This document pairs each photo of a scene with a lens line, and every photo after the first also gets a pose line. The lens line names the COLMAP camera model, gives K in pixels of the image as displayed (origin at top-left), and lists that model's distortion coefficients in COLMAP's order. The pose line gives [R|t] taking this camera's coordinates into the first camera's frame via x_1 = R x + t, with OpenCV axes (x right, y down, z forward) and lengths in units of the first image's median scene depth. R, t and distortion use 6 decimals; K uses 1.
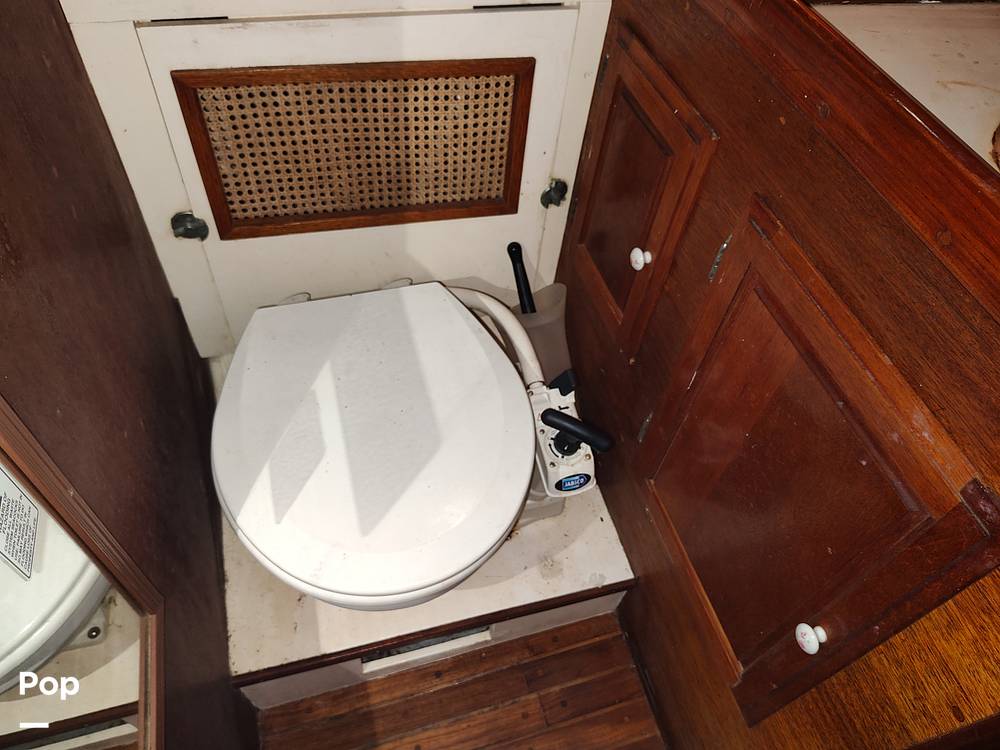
lens RADIAL K [[675.3, 0, 514.9], [0, 675.3, 394.9], [0, 0, 1]] dist [0.010326, -0.034116]
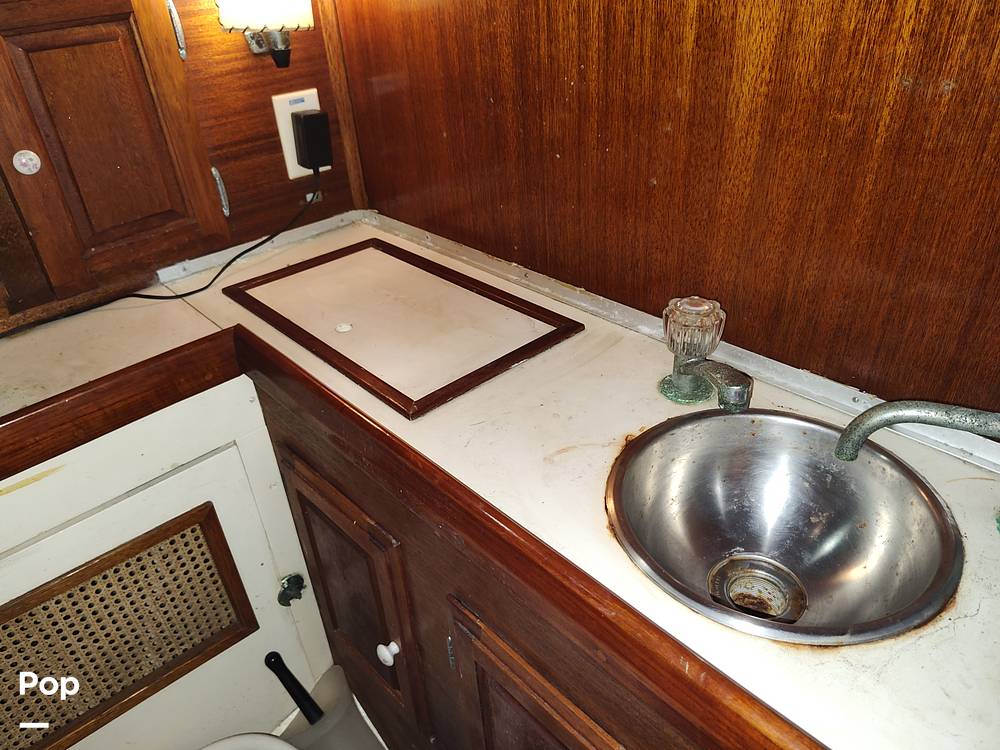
lens RADIAL K [[675.3, 0, 507.2], [0, 675.3, 373.1], [0, 0, 1]] dist [0.010326, -0.034116]
pose [[0.884252, -0.365737, 0.290403, 0.198039], [0.441141, 0.858227, -0.262376, -0.211299], [-0.153271, 0.360115, 0.920231, -0.045880]]
